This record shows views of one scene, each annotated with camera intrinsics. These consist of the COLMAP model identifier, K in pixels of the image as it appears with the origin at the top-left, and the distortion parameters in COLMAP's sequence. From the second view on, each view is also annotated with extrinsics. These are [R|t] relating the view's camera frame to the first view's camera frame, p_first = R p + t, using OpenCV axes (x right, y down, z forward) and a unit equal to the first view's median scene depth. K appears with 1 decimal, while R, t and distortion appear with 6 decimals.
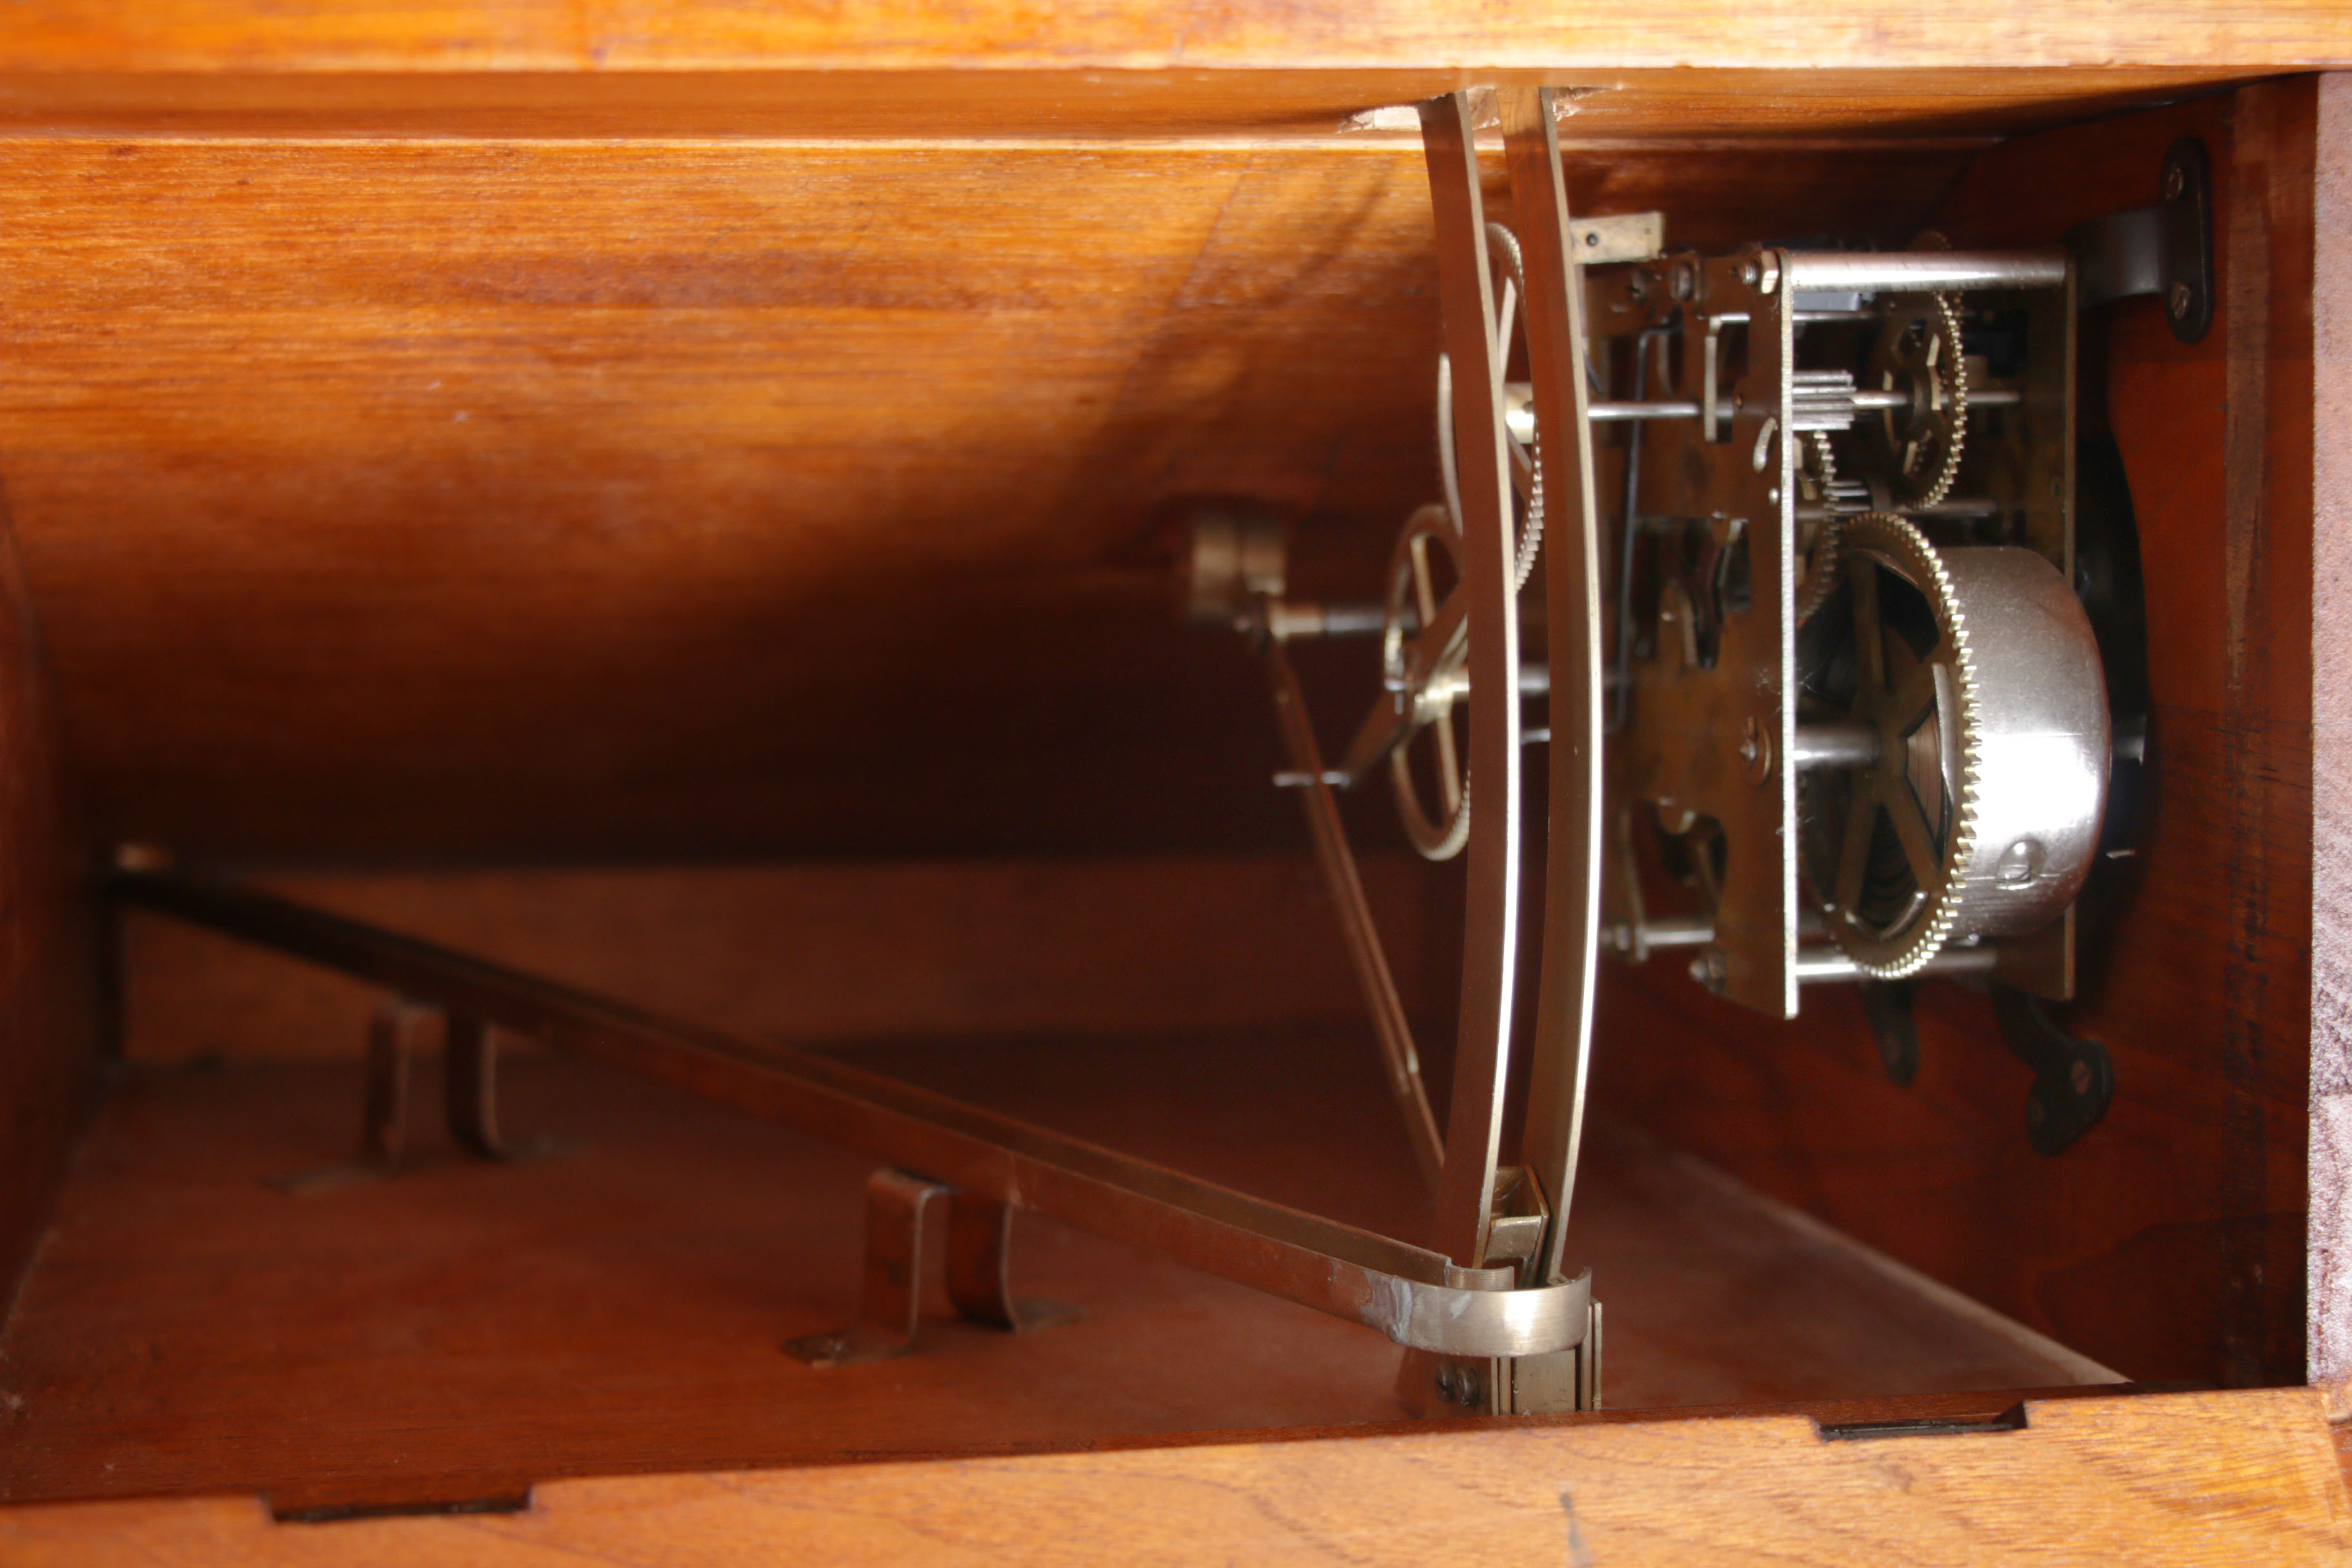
lens RADIAL K [[3608.4, 0, 1176.0], [0, 3608.4, 784.0], [0, 0, 1]] dist [0.047624, 0.033932]
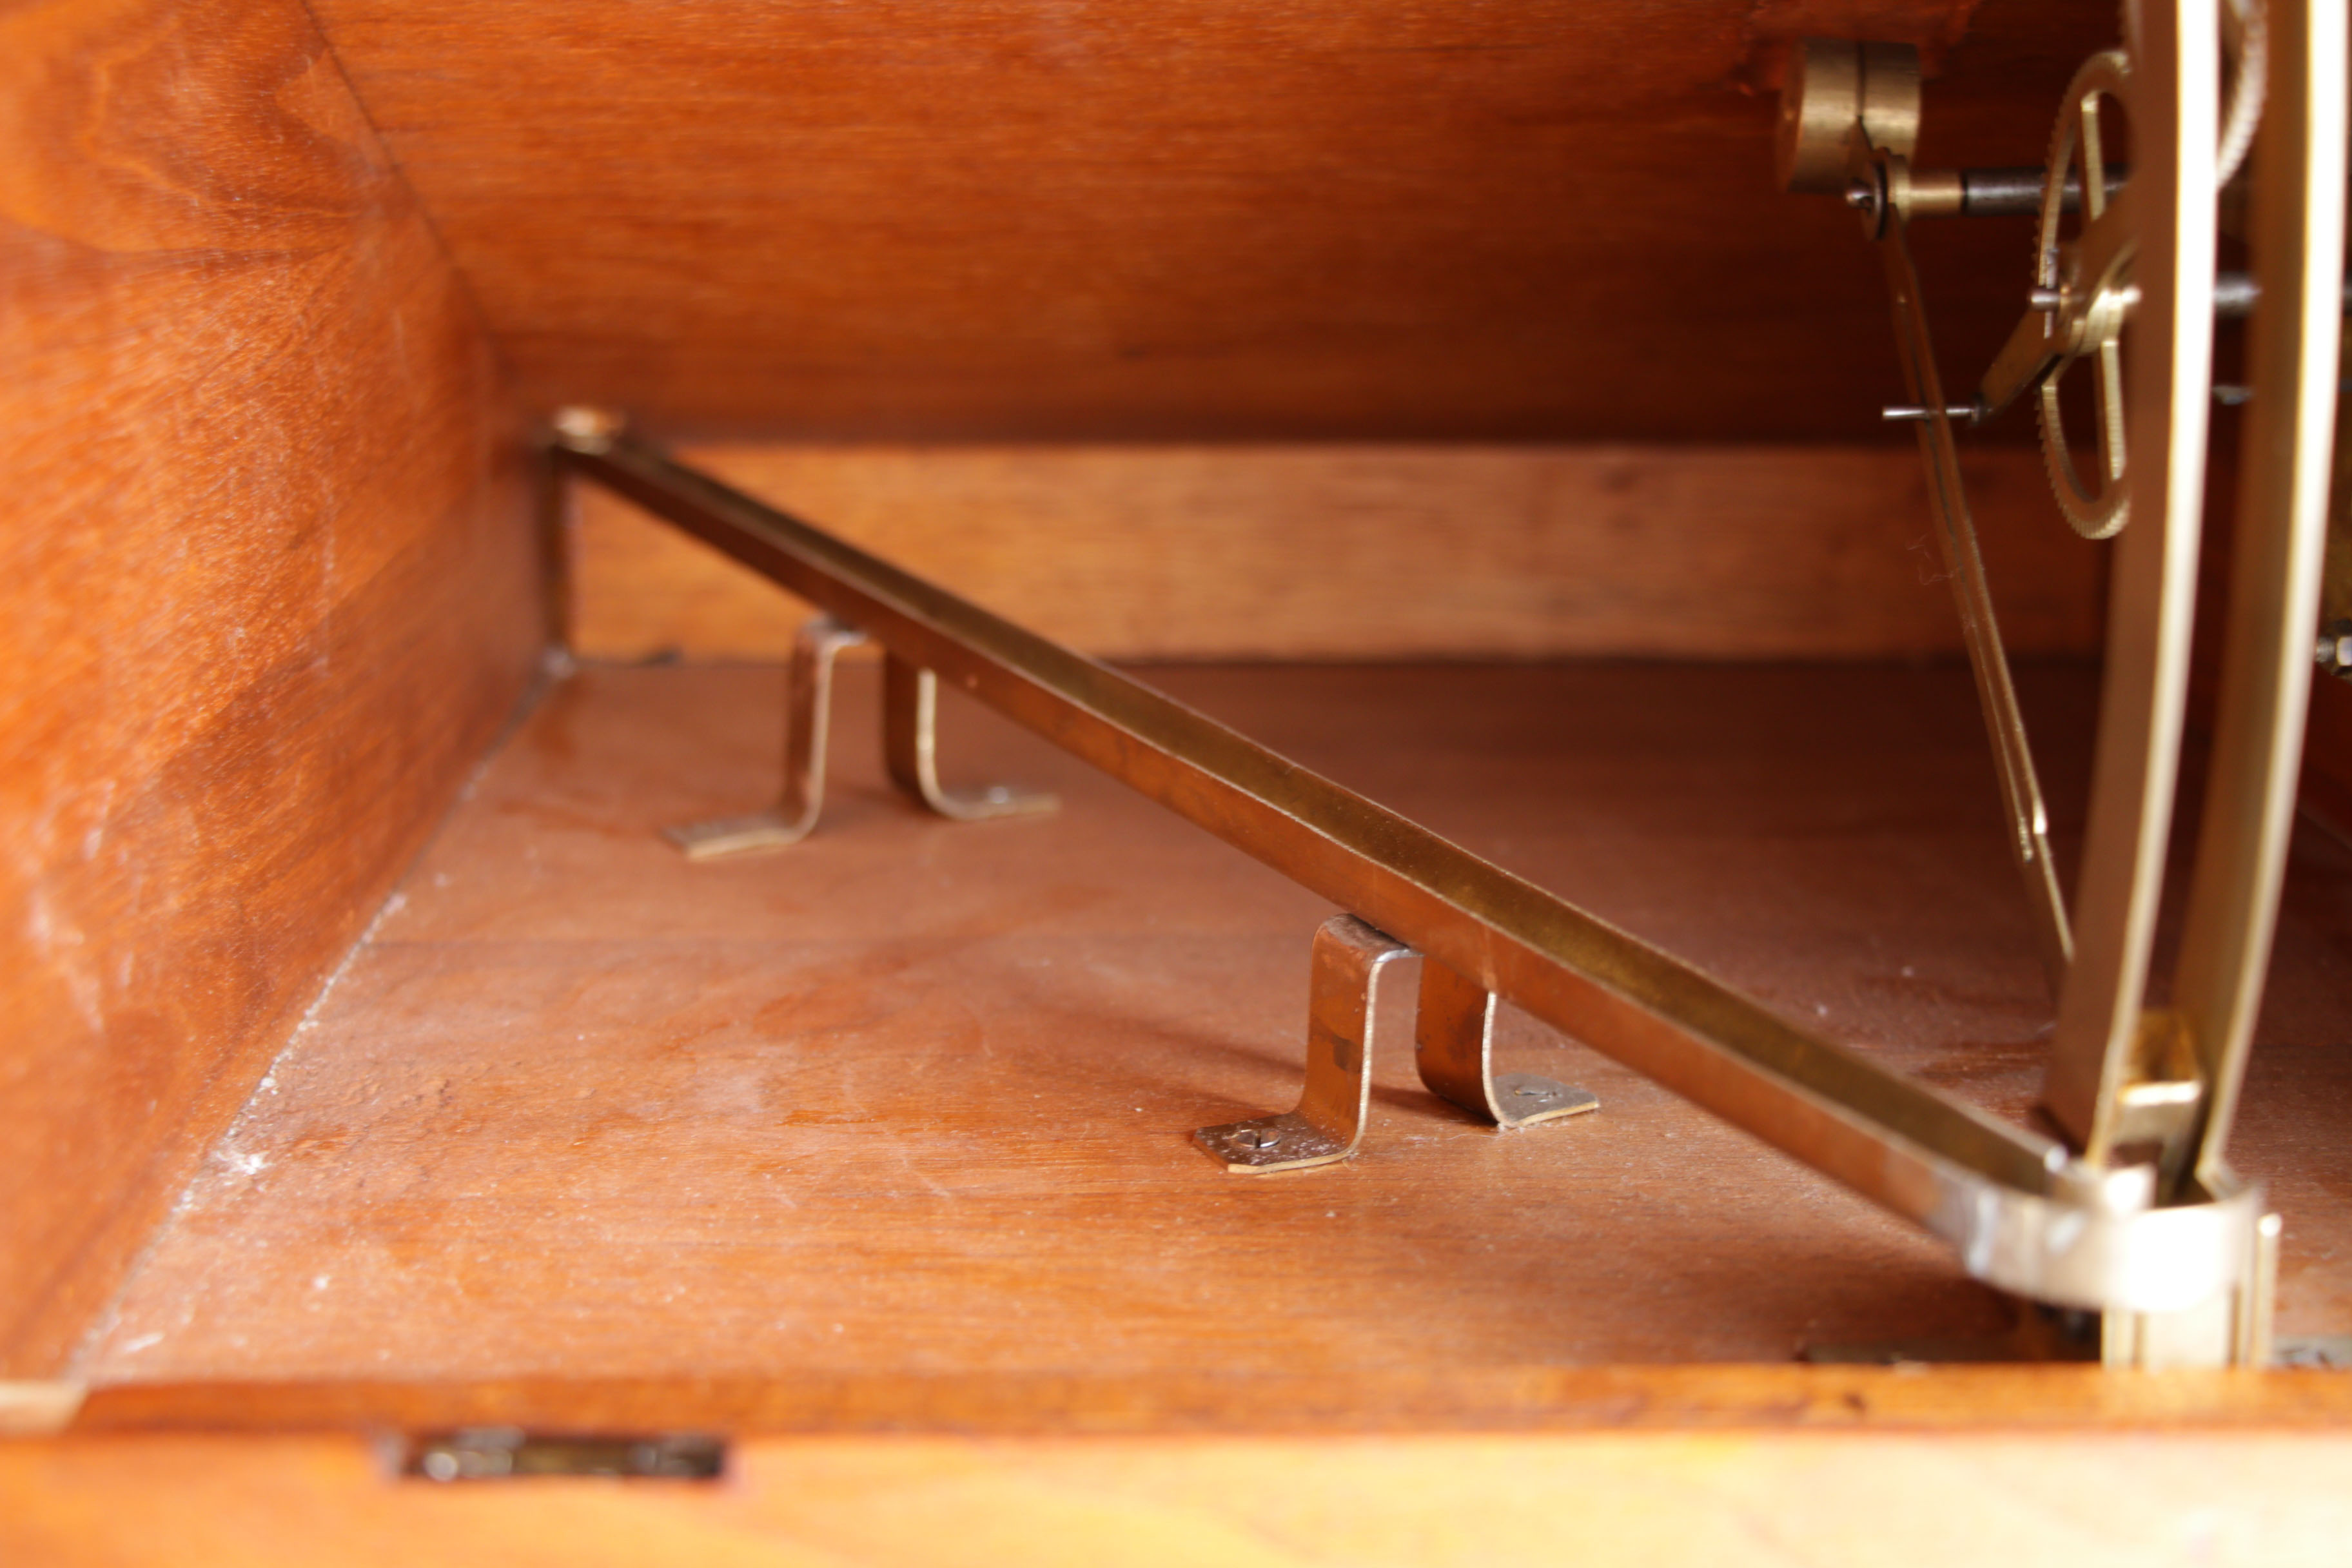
lens RADIAL K [[3792.7, 0, 1176.0], [0, 3792.7, 784.0], [0, 0, 1]] dist [-0.004149, -0.057495]
pose [[0.983324, 0.042621, -0.176796, 0.027716], [-0.018715, 0.990704, 0.134743, -0.029951], [0.180896, -0.129187, 0.974981, 0.204448]]
